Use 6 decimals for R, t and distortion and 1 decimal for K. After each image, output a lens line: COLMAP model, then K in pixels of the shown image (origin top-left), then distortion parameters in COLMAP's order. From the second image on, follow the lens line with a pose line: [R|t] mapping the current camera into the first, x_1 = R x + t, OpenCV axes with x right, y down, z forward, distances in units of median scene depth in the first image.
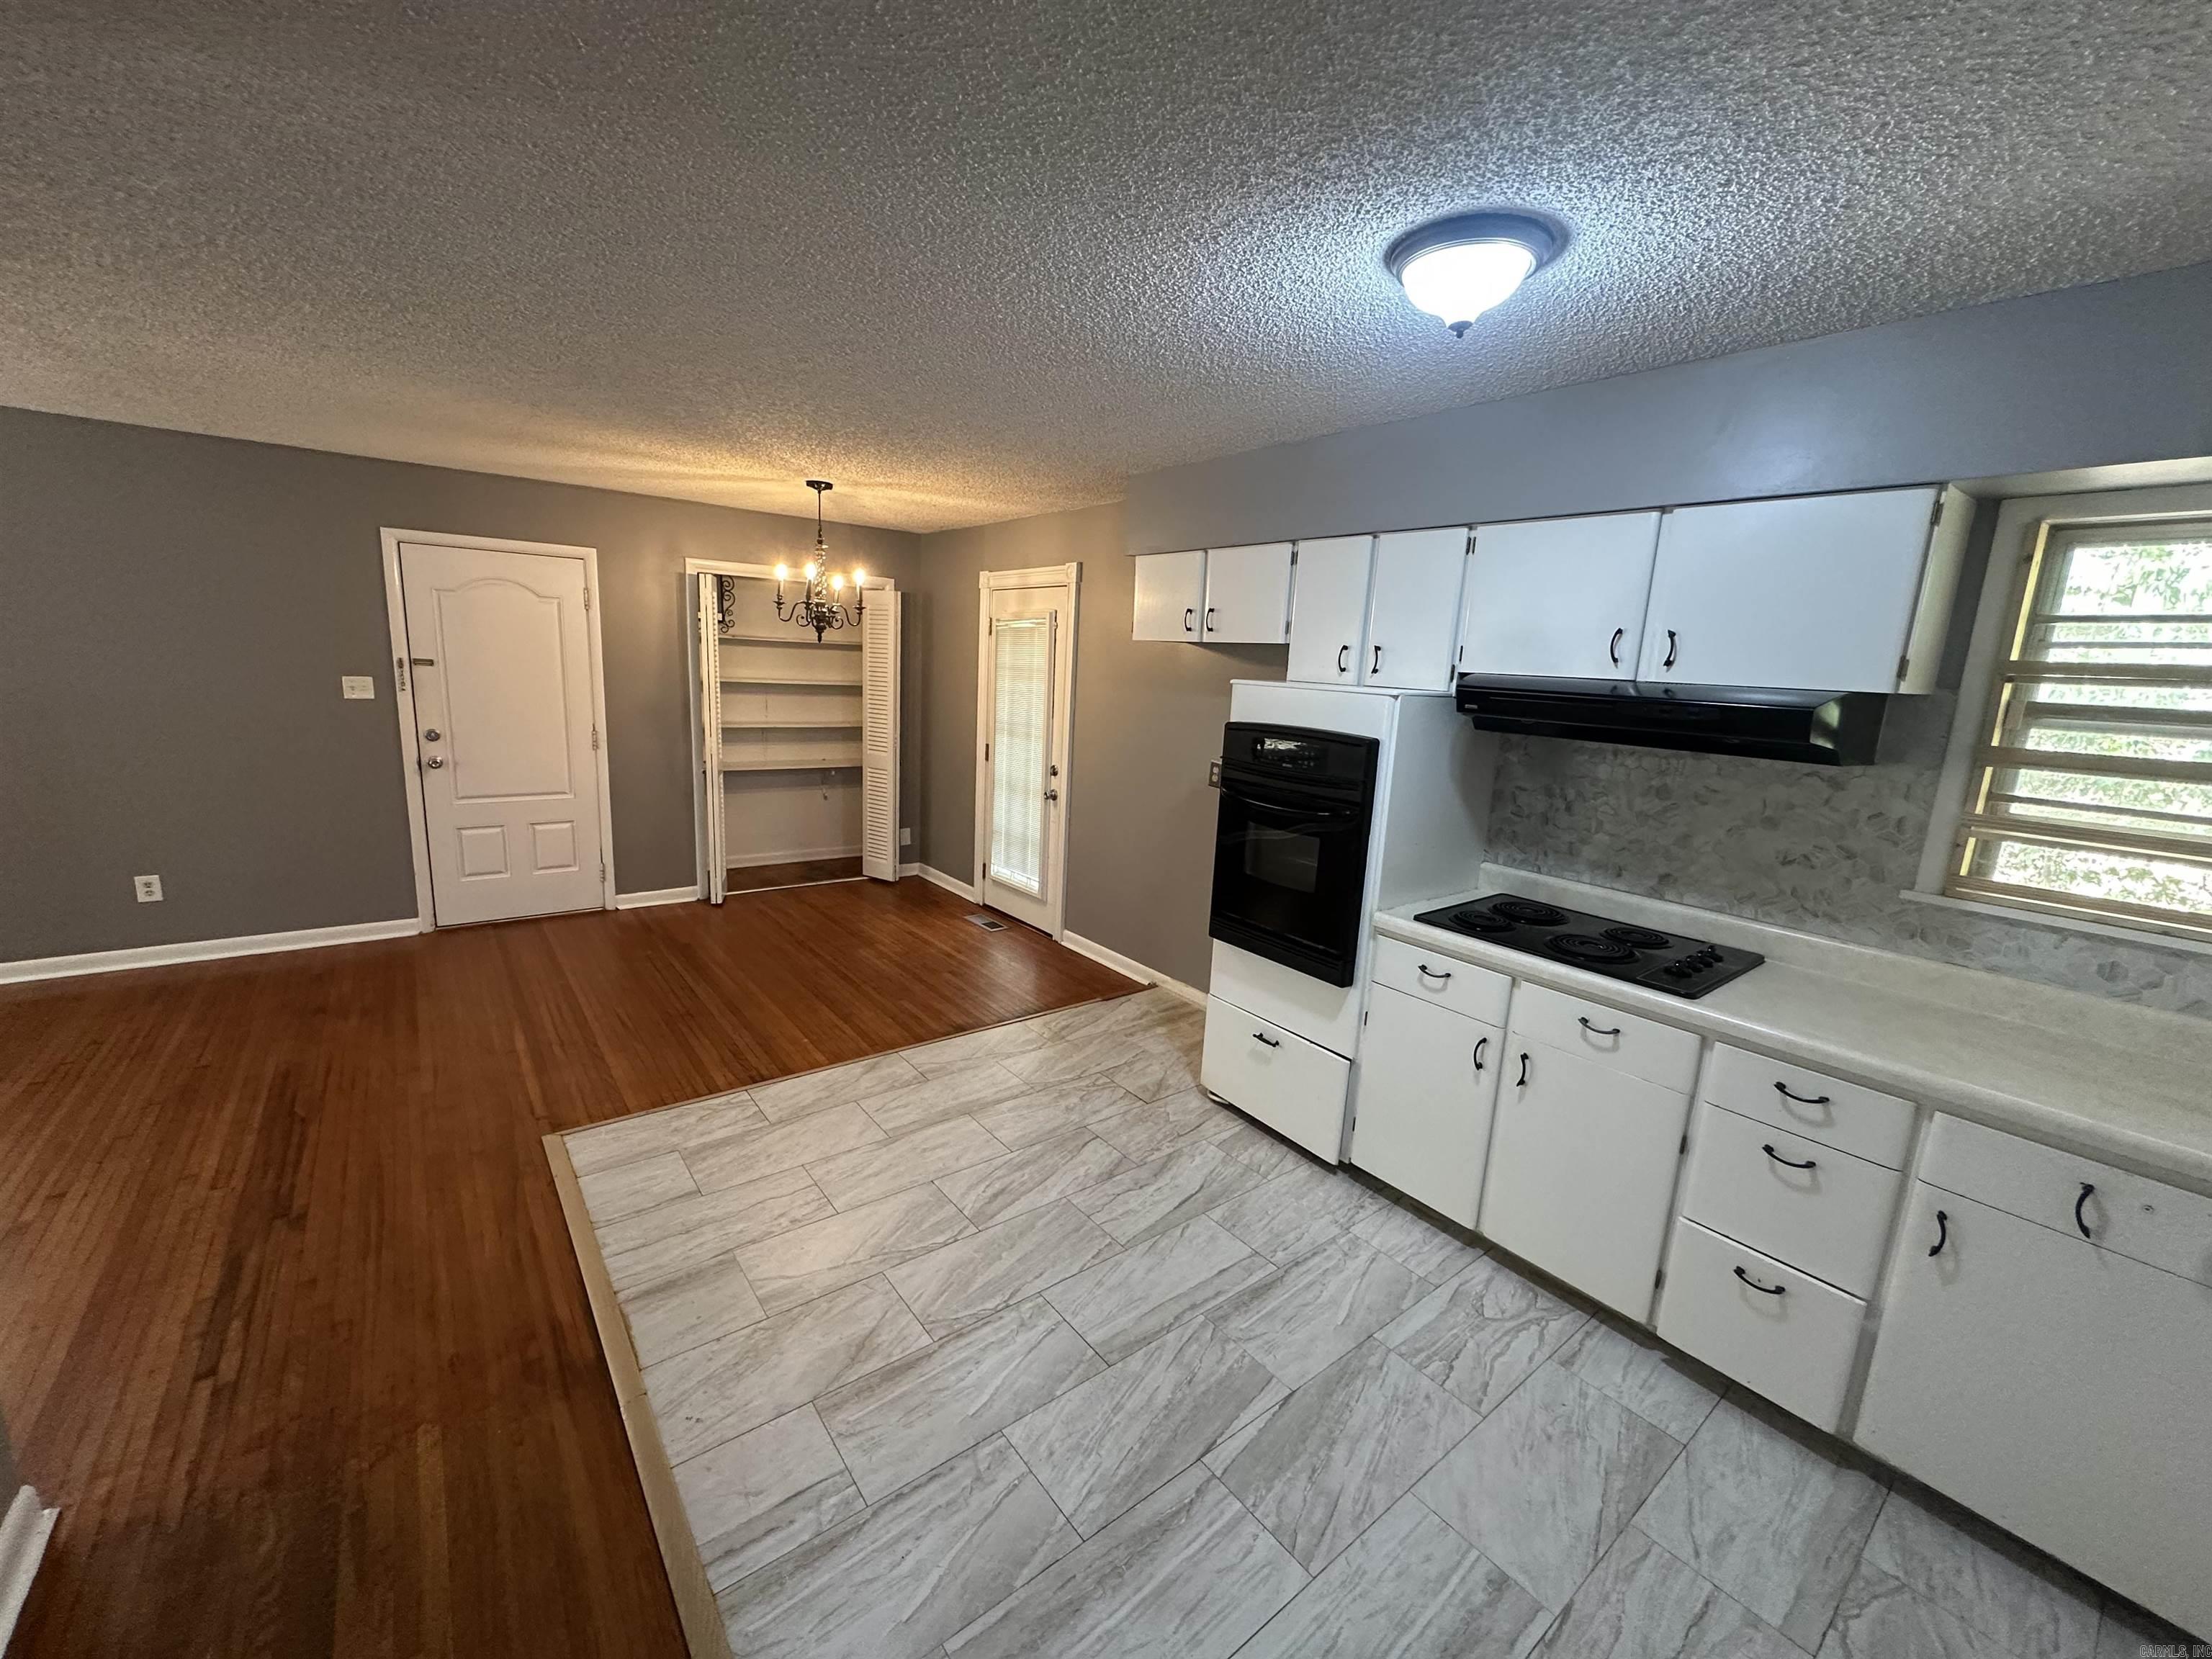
lens RADIAL K [[882.8, 0, 1102.4], [0, 882.8, 832.3], [0, 0, 1]] dist [-0.006121, 0.001290]
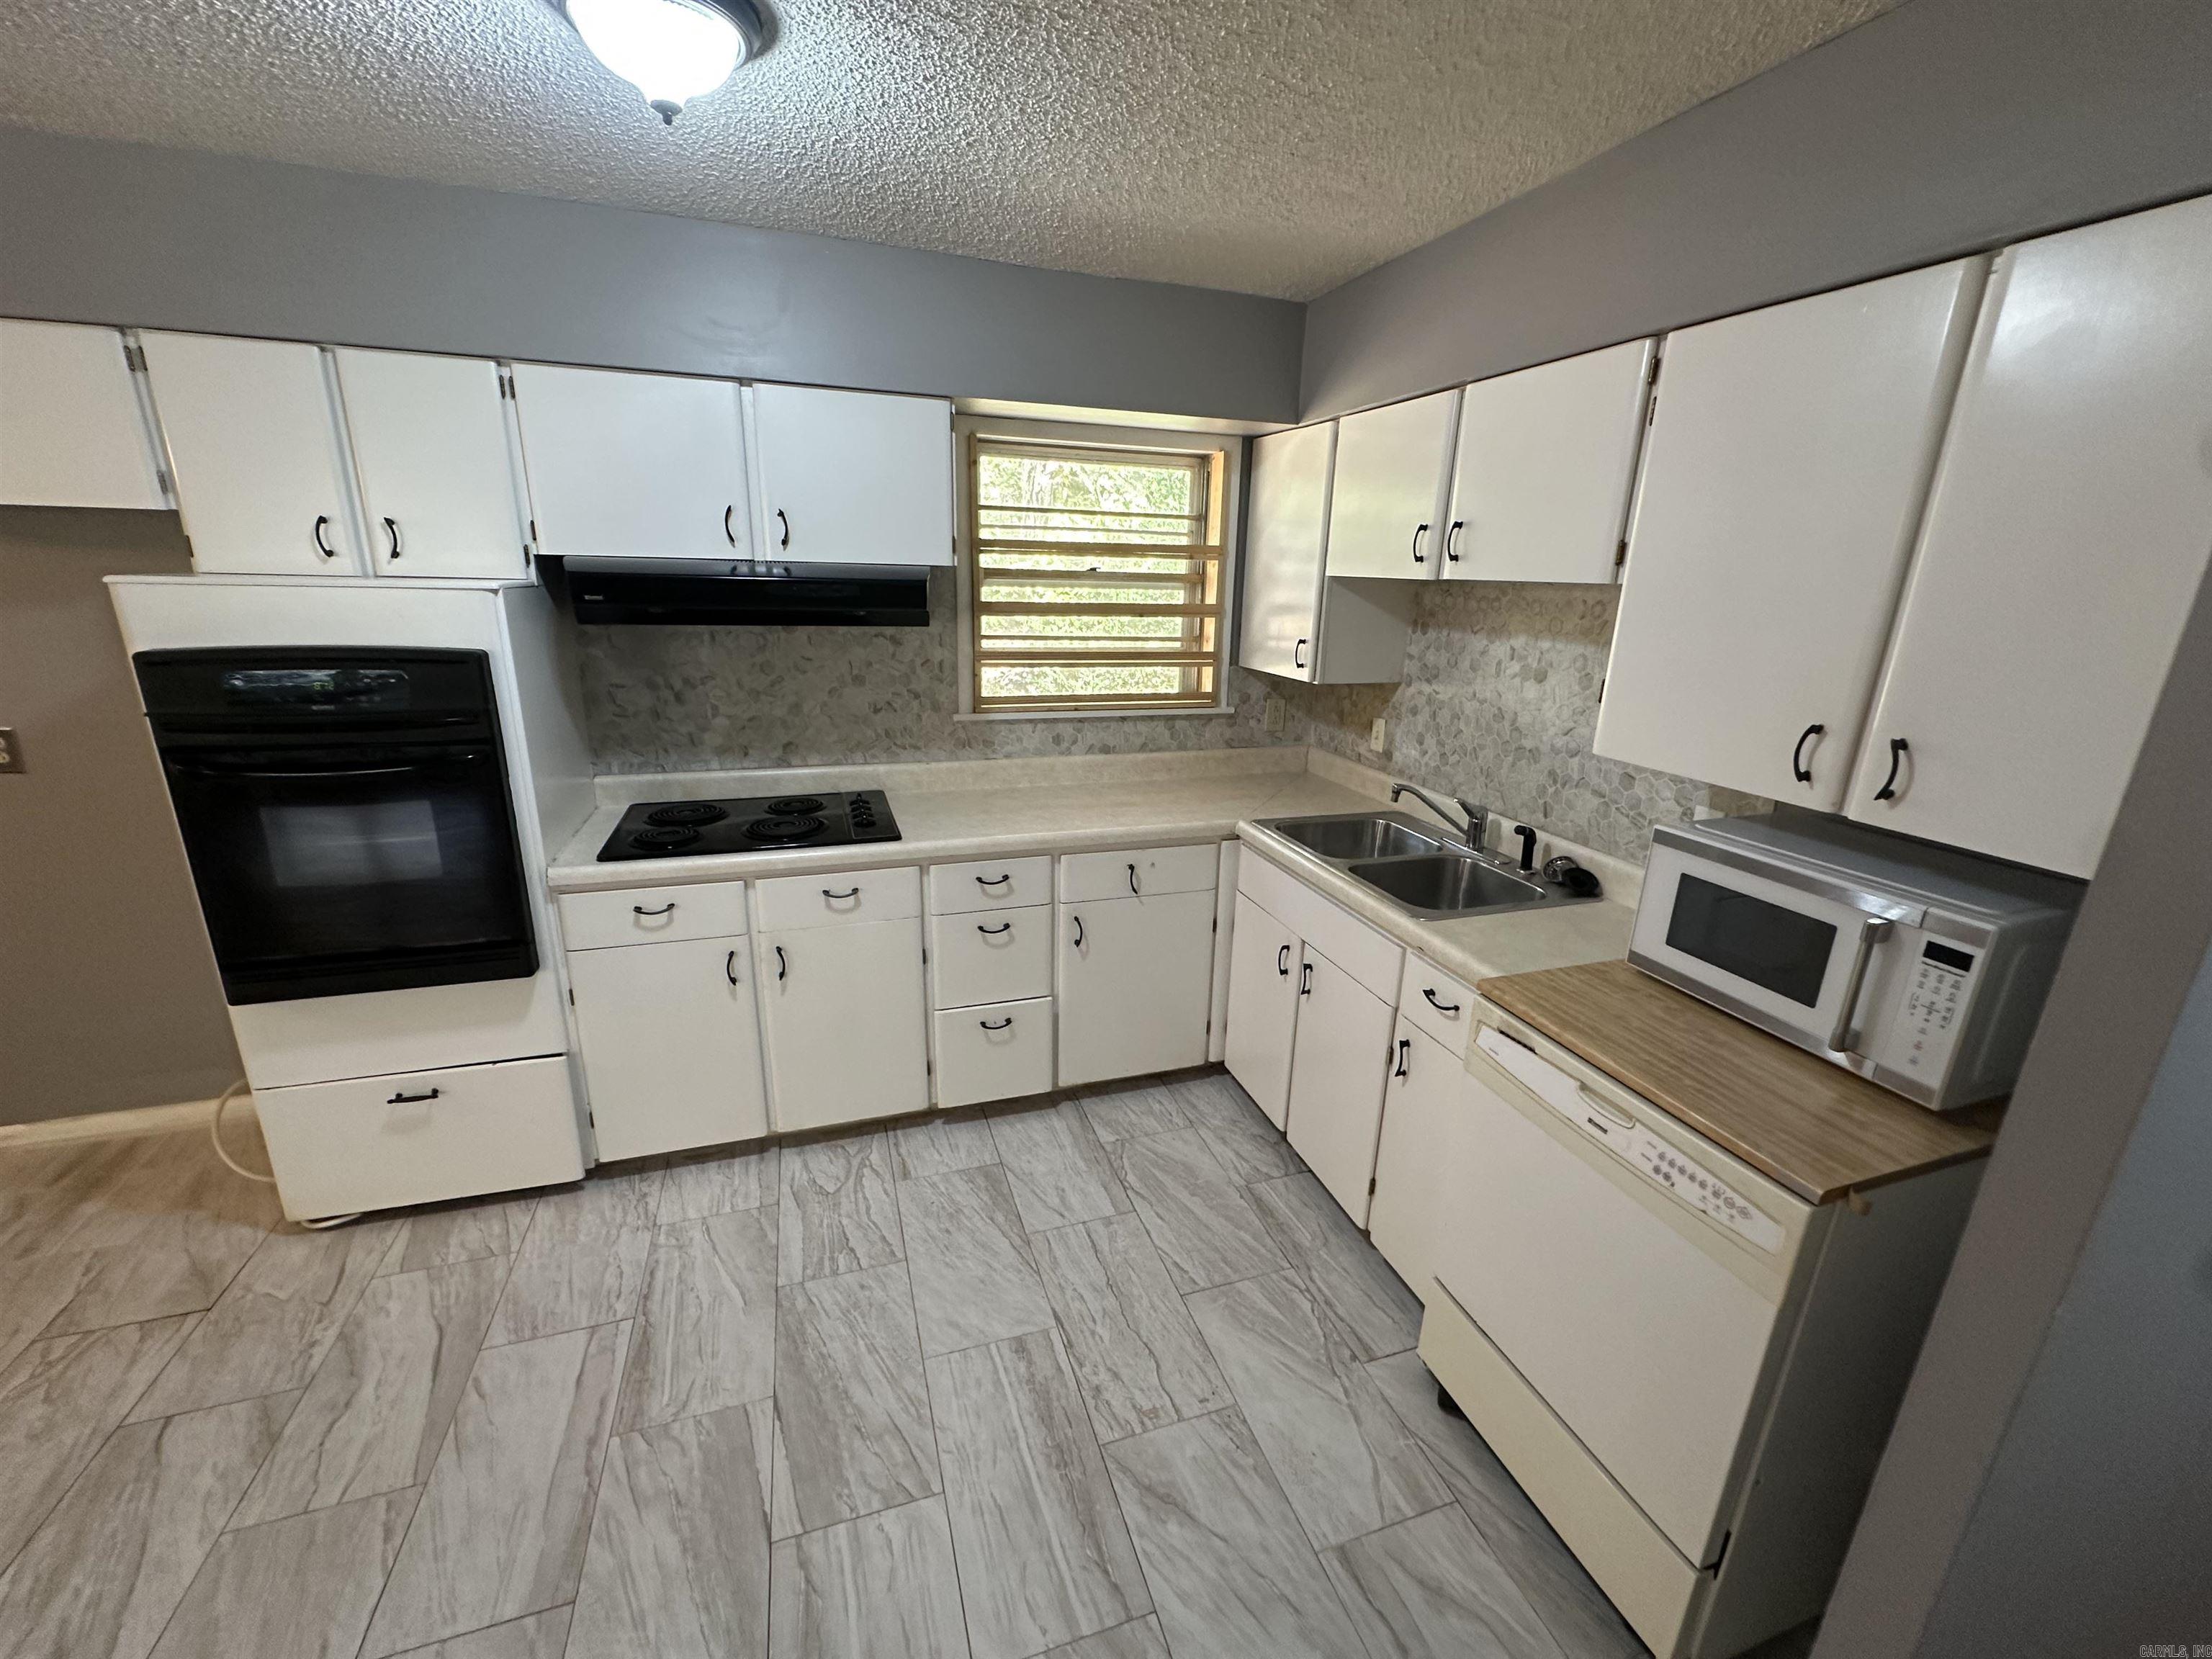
lens RADIAL K [[882.8, 0, 1107.6], [0, 882.8, 831.7], [0, 0, 1]] dist [-0.006121, 0.001290]
pose [[0.332959, -0.306060, 0.891889, -0.236134], [0.173182, 0.949617, 0.261218, -0.066574], [-0.926902, 0.067484, 0.369187, 0.259867]]
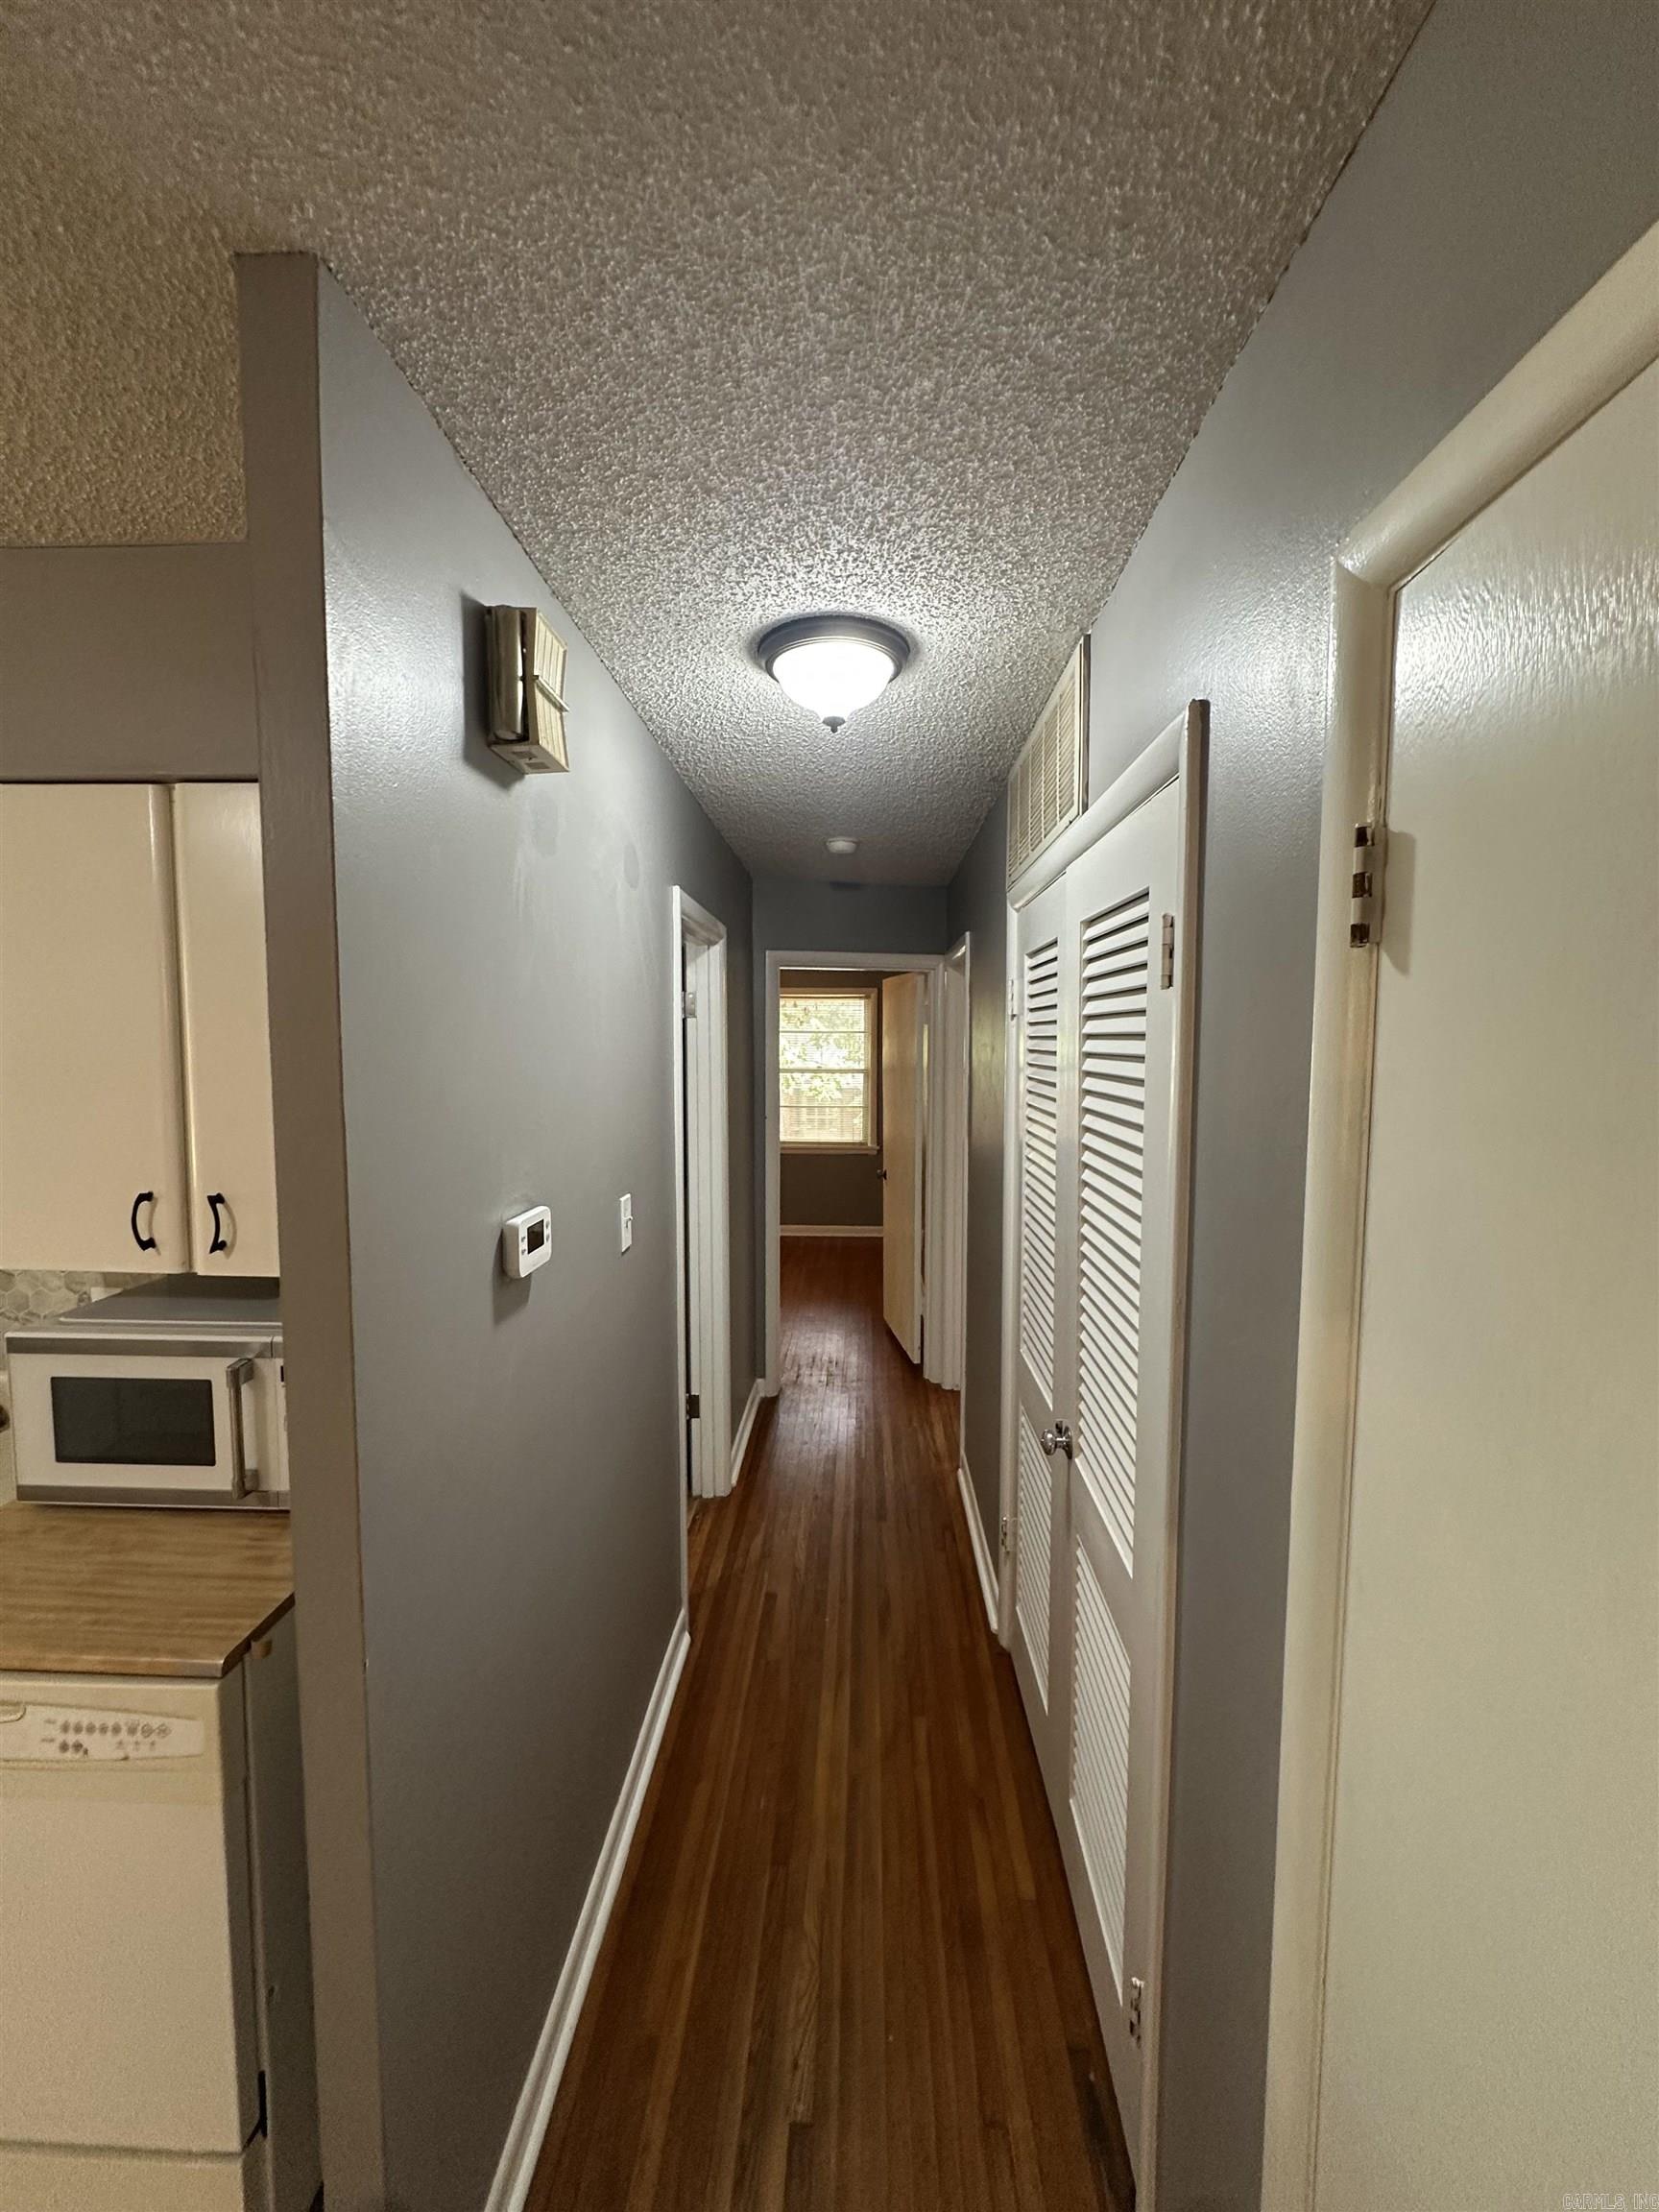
lens RADIAL K [[882.8, 0, 821.8], [0, 882.8, 1101.7], [0, 0, 1]] dist [-0.006121, 0.001290]
pose [[-0.758818, -0.099100, 0.643719, -0.256176], [0.086152, 0.964399, 0.250024, -0.067642], [-0.645579, 0.245180, -0.723266, 0.158181]]
